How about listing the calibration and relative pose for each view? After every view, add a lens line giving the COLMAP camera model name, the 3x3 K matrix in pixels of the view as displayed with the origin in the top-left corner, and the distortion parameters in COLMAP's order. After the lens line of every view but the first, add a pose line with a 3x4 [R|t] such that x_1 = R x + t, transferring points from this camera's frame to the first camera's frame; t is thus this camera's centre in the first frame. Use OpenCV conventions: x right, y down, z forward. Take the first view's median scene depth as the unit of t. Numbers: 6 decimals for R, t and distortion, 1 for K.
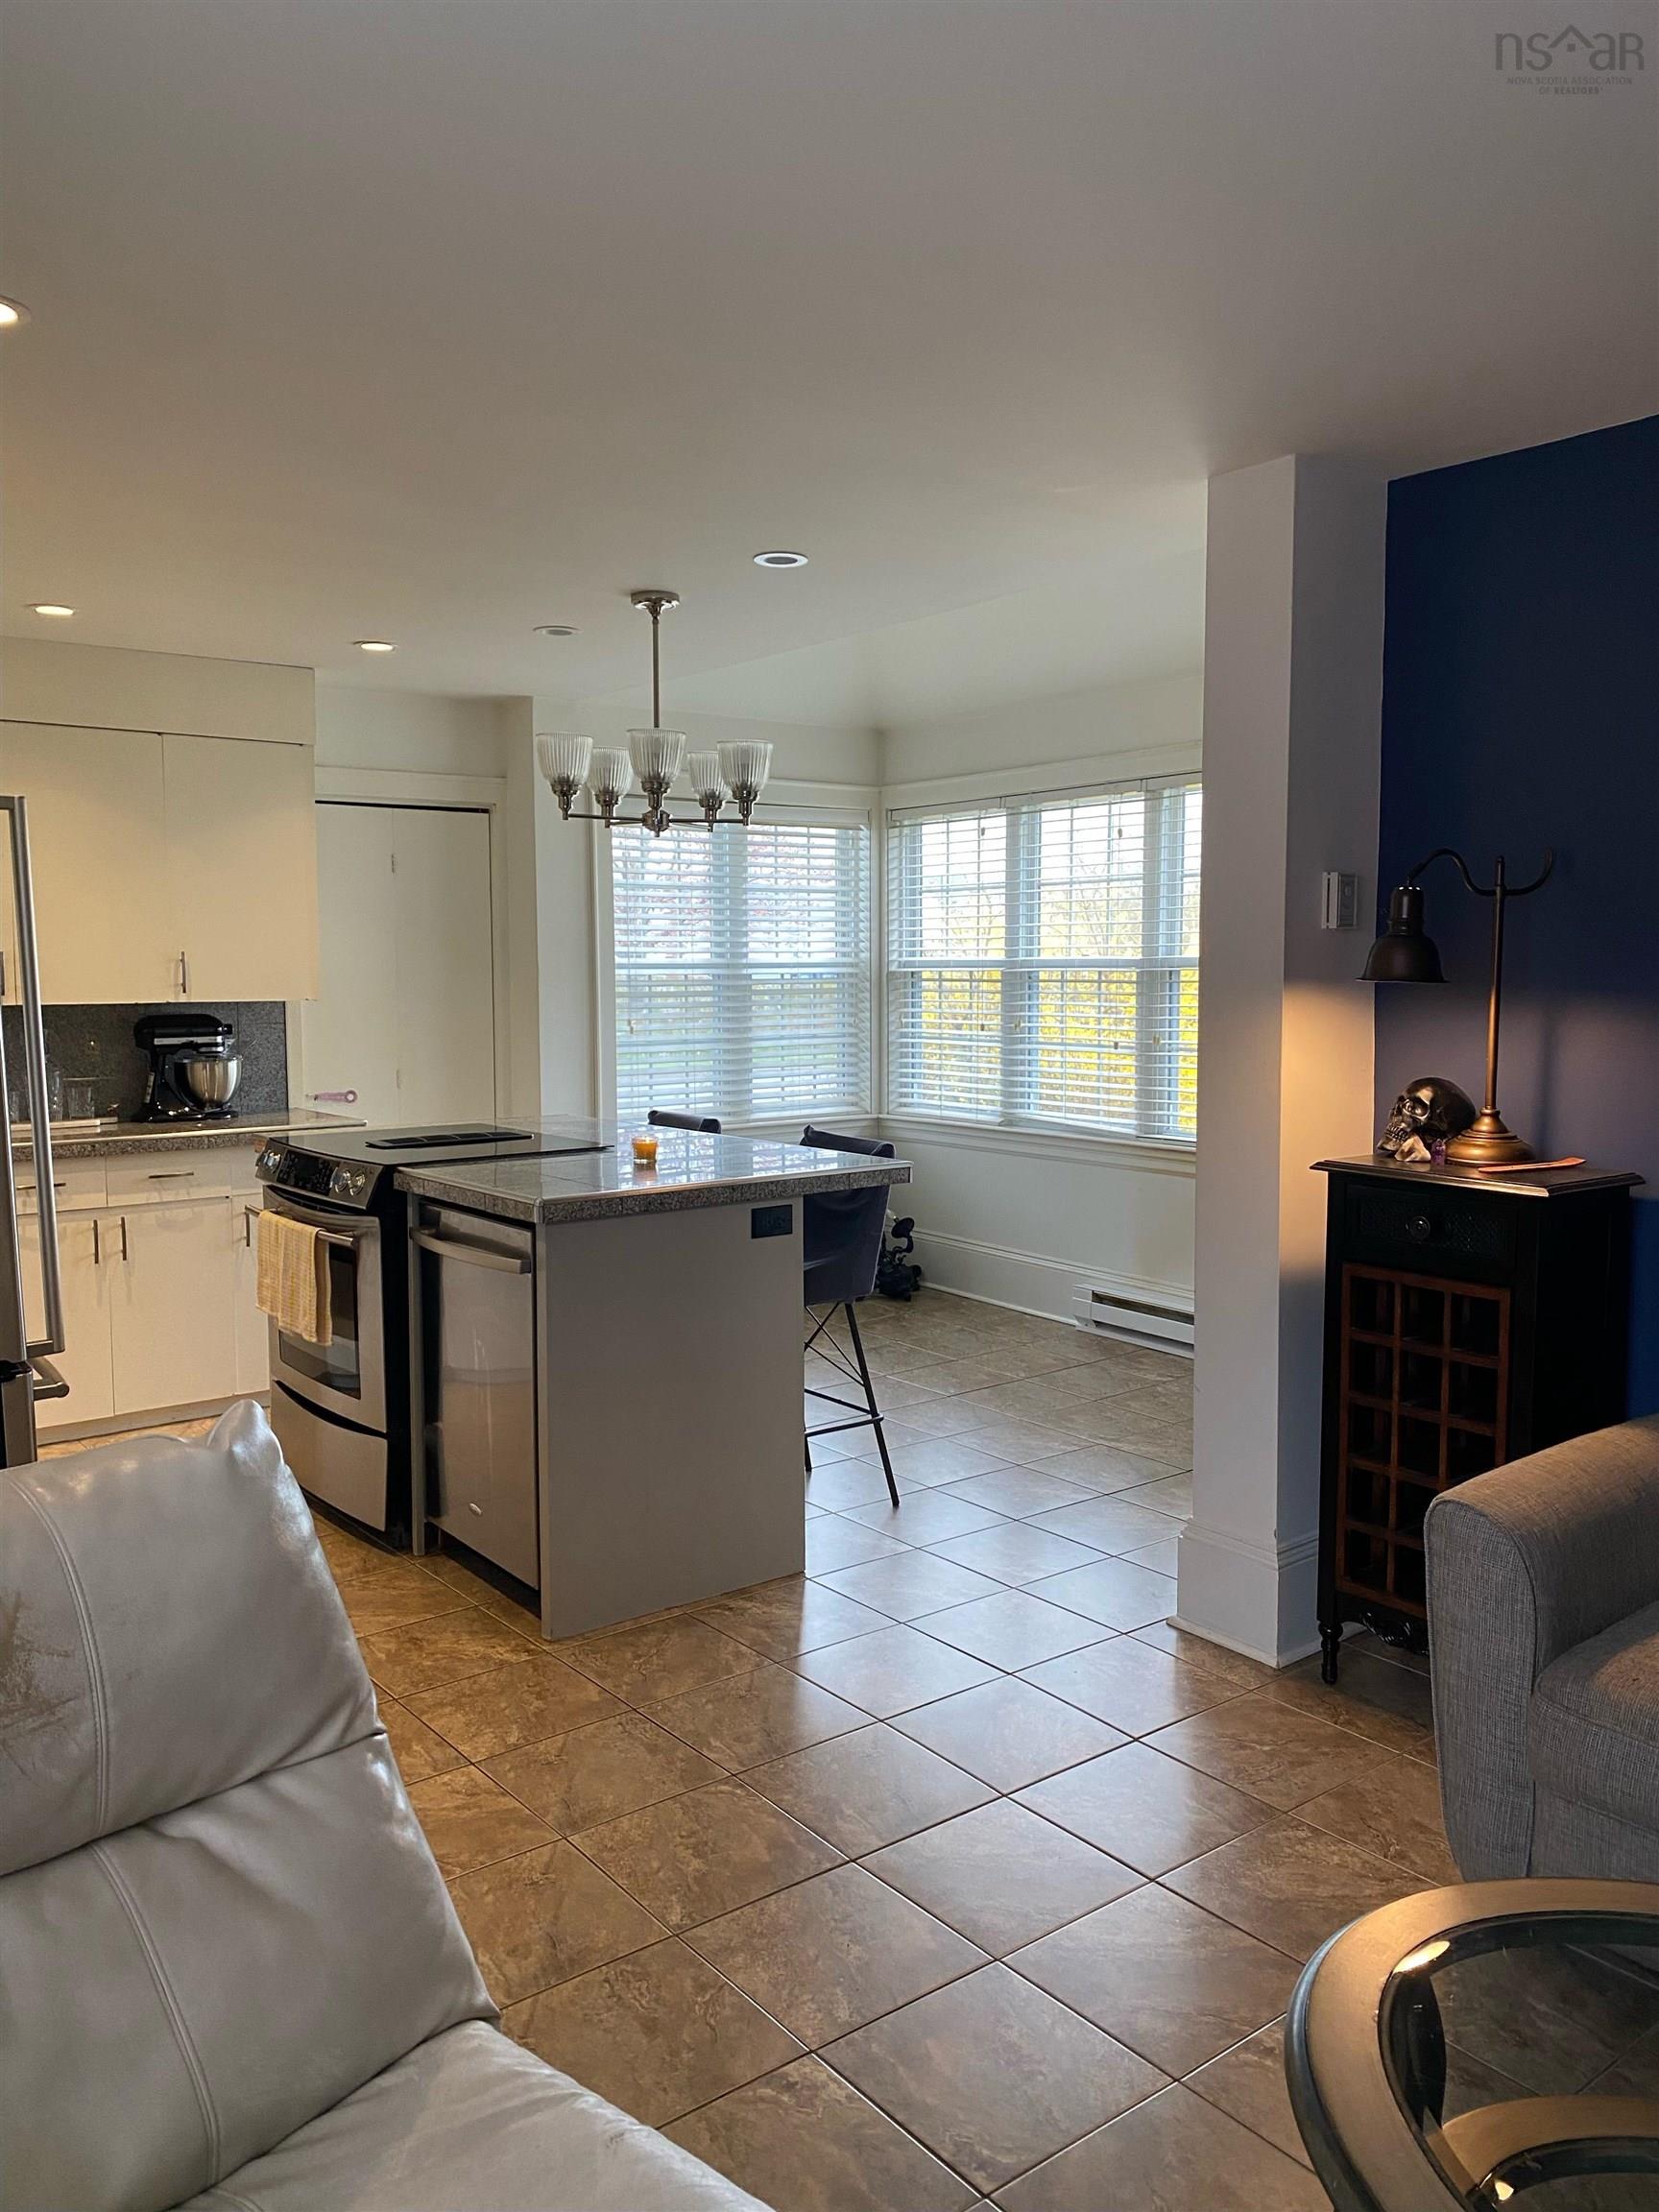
lens RADIAL K [[1681.7, 0, 840.7], [0, 1681.7, 1045.4], [0, 0, 1]] dist [0.000082, 0.000561]
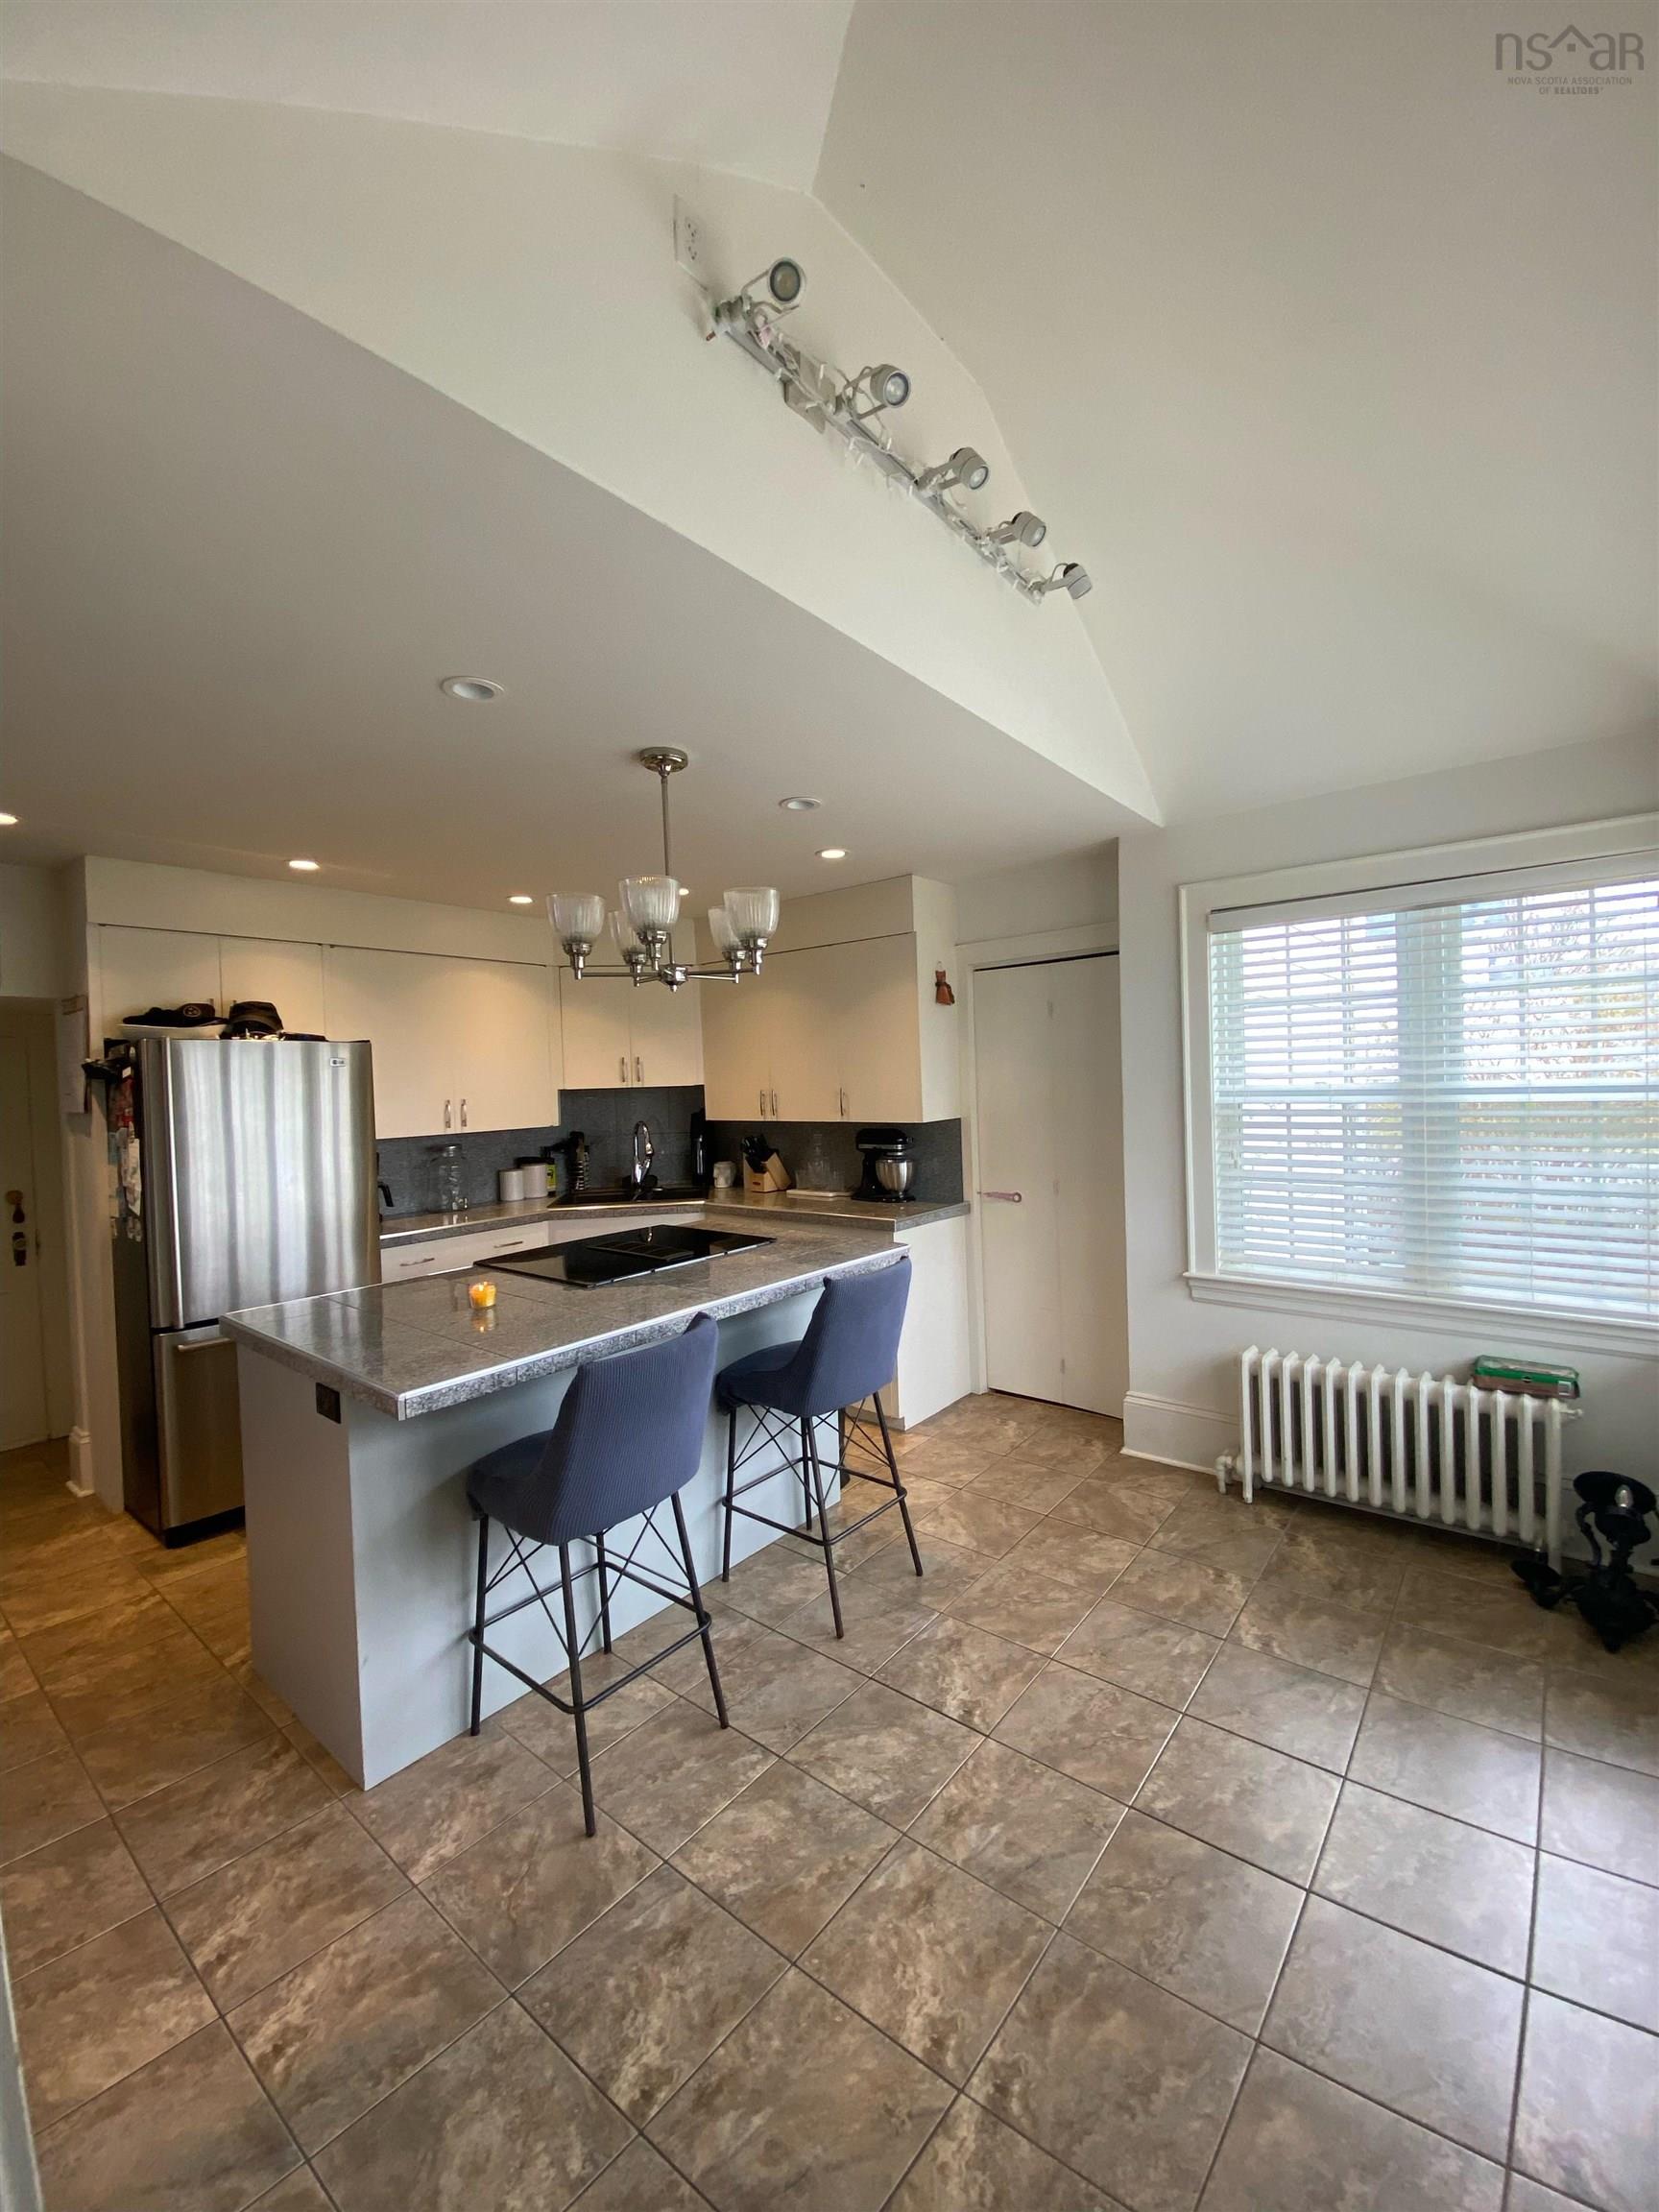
lens RADIAL K [[900.1, 0, 817.4], [0, 900.1, 1096.4], [0, 0, 1]] dist [0.026019, -0.023267]
pose [[0.208576, 0.022690, -0.977743, 0.291503], [-0.020361, 0.999615, 0.018854, -0.048228], [0.977794, 0.015975, 0.208958, 0.649091]]
